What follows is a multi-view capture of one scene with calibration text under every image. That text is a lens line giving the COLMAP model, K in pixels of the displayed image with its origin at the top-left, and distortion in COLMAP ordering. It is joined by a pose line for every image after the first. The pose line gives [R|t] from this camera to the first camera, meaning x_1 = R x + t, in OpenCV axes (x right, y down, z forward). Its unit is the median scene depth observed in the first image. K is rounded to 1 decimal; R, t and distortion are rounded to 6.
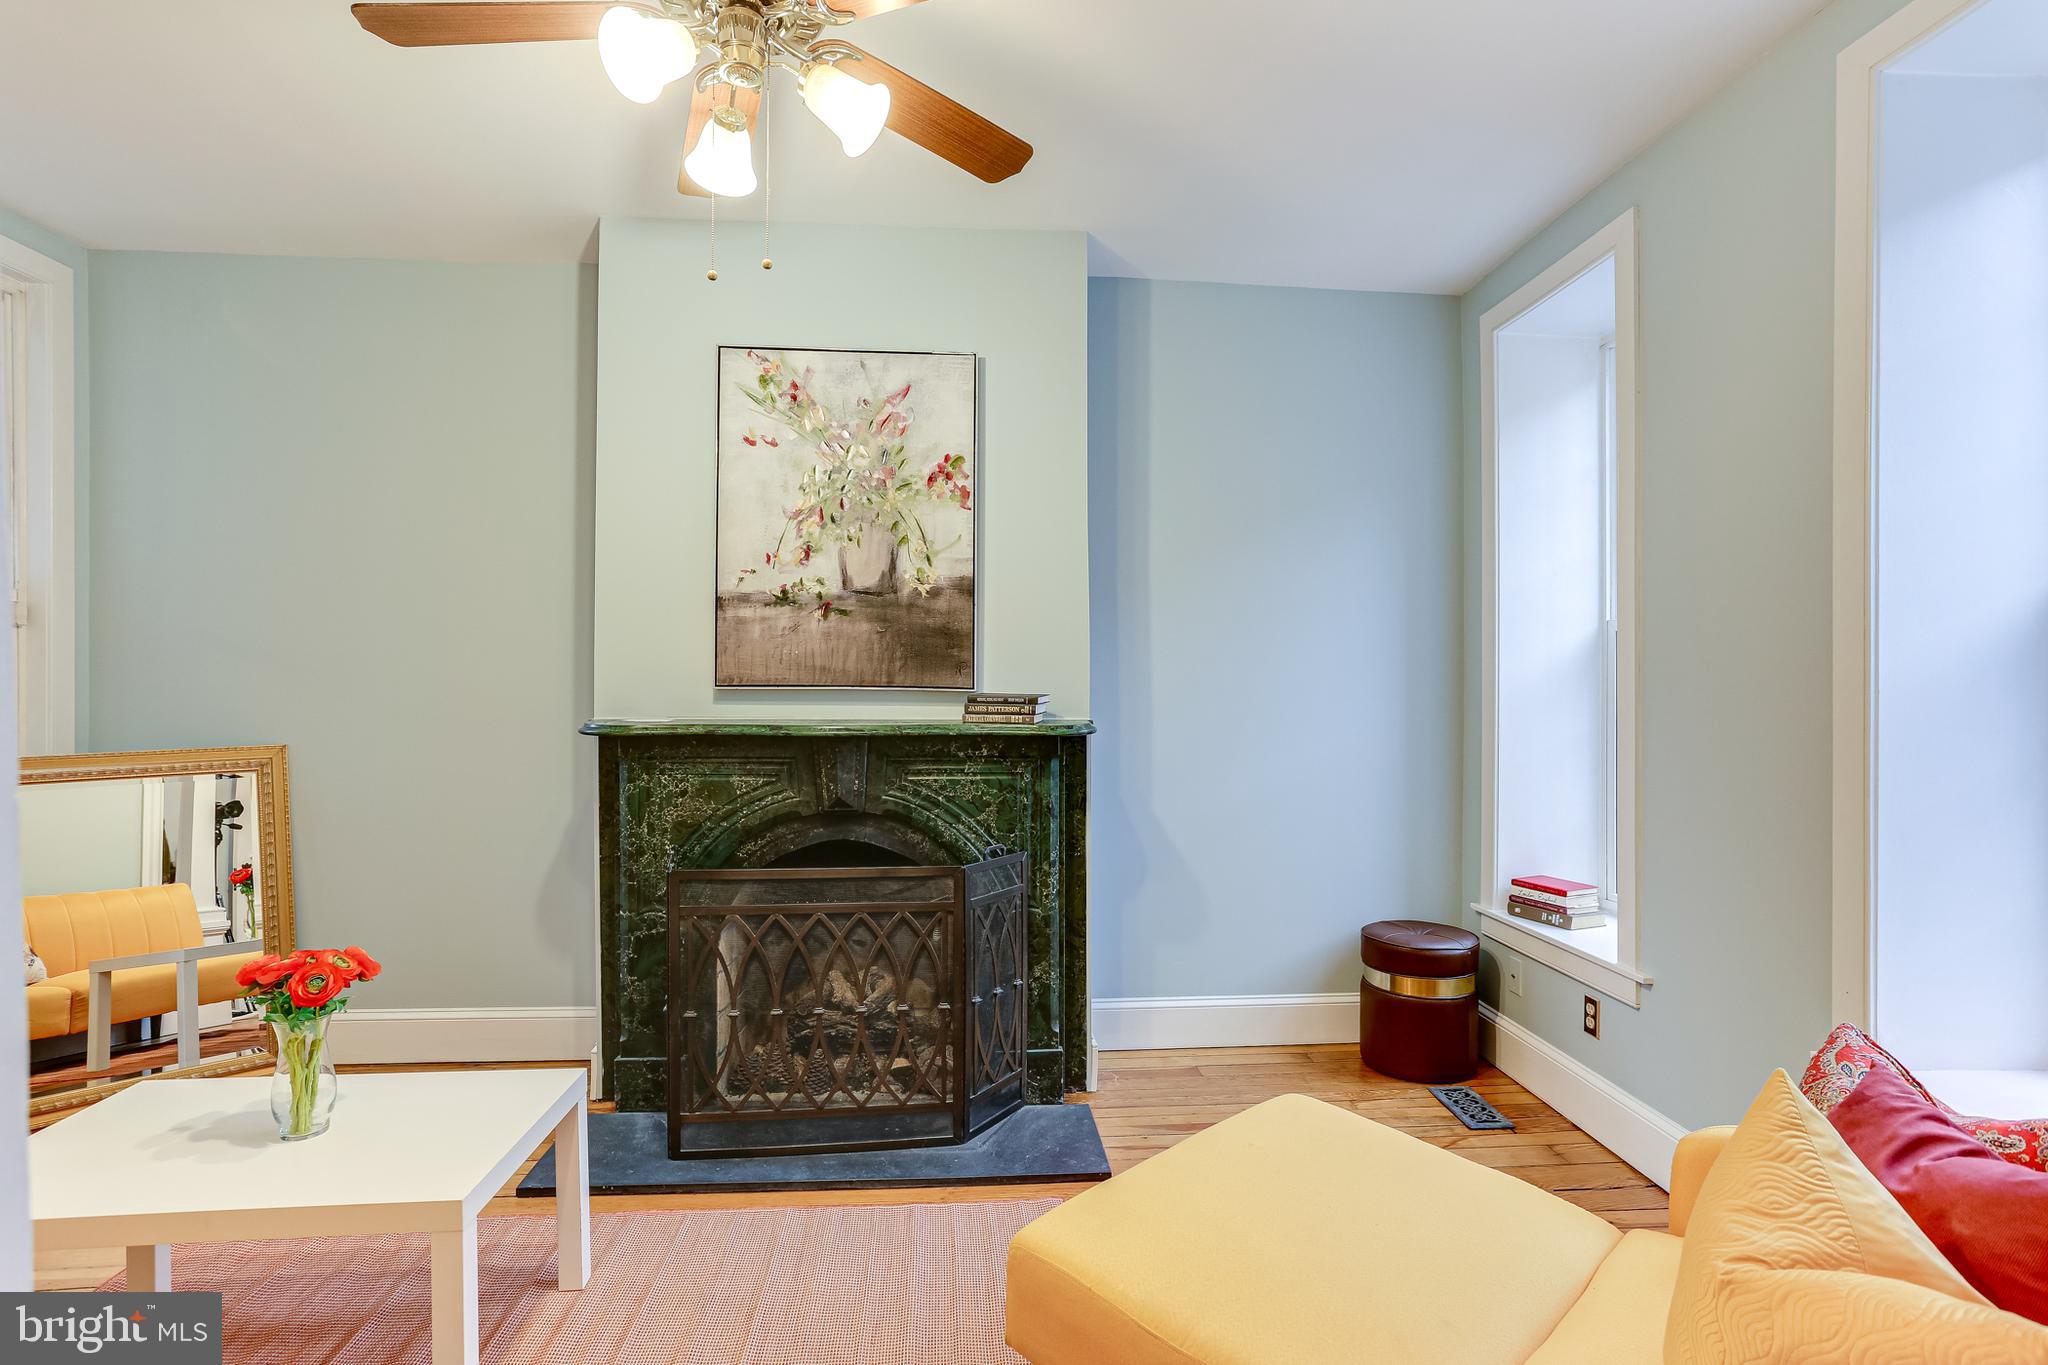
lens RADIAL K [[996.8, 0, 1011.4], [0, 996.8, 702.4], [0, 0, 1]] dist [-0.040856, 0.026073]
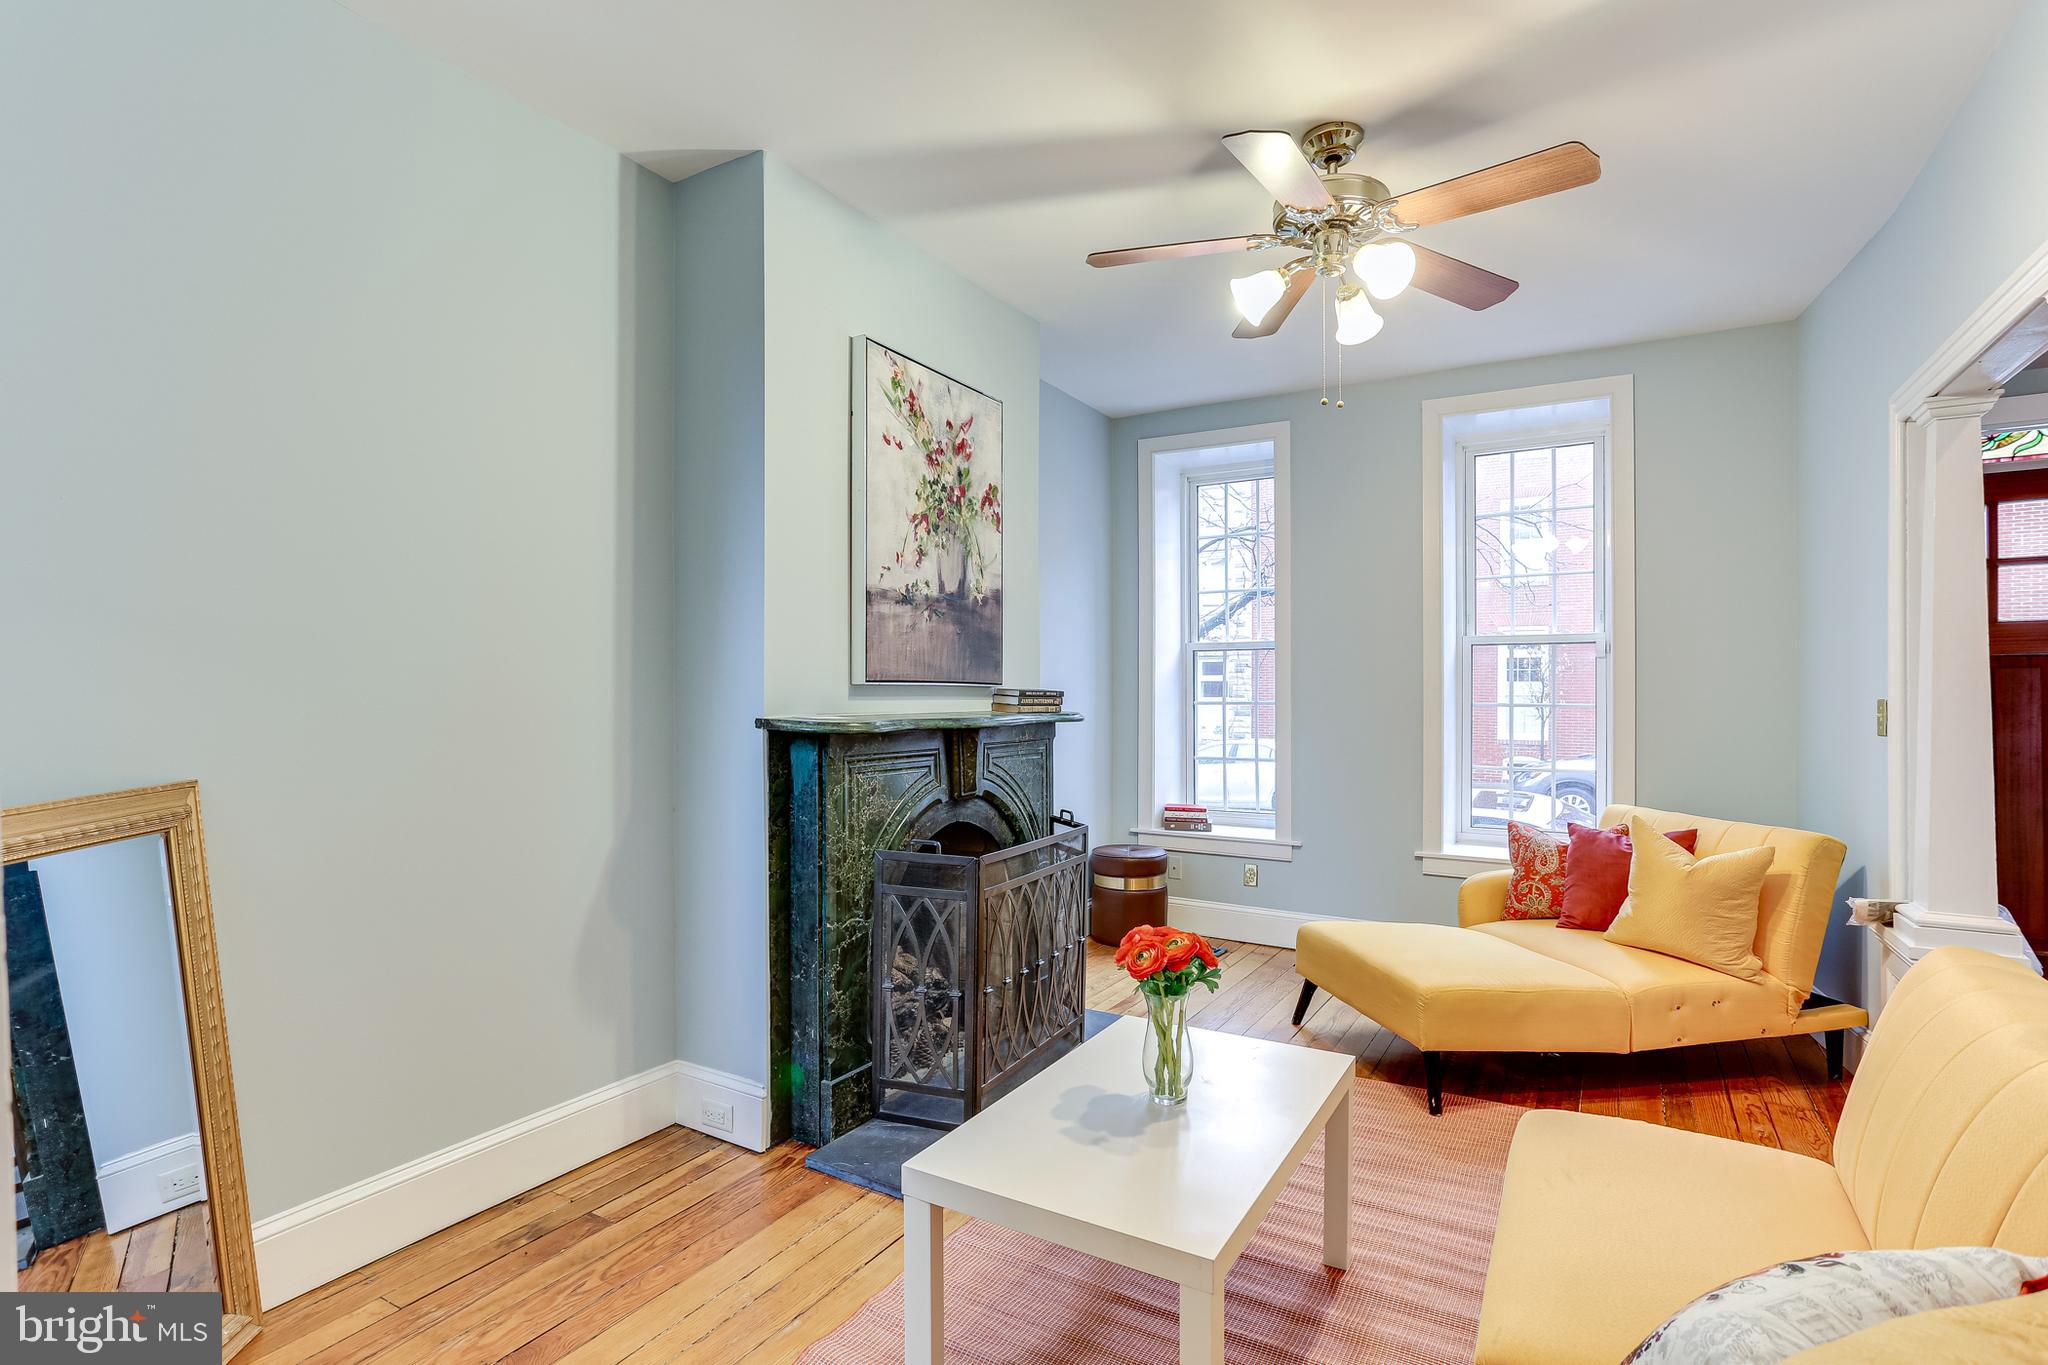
lens RADIAL K [[1012.0, 0, 1026.6], [0, 1012.0, 688.7], [0, 0, 1]] dist [-0.058561, 0.046924]
pose [[0.566479, -0.000510, 0.824076, -1.024542], [0.006954, 0.999967, -0.004161, -0.003863], [-0.824047, 0.008088, 0.566464, 0.299371]]
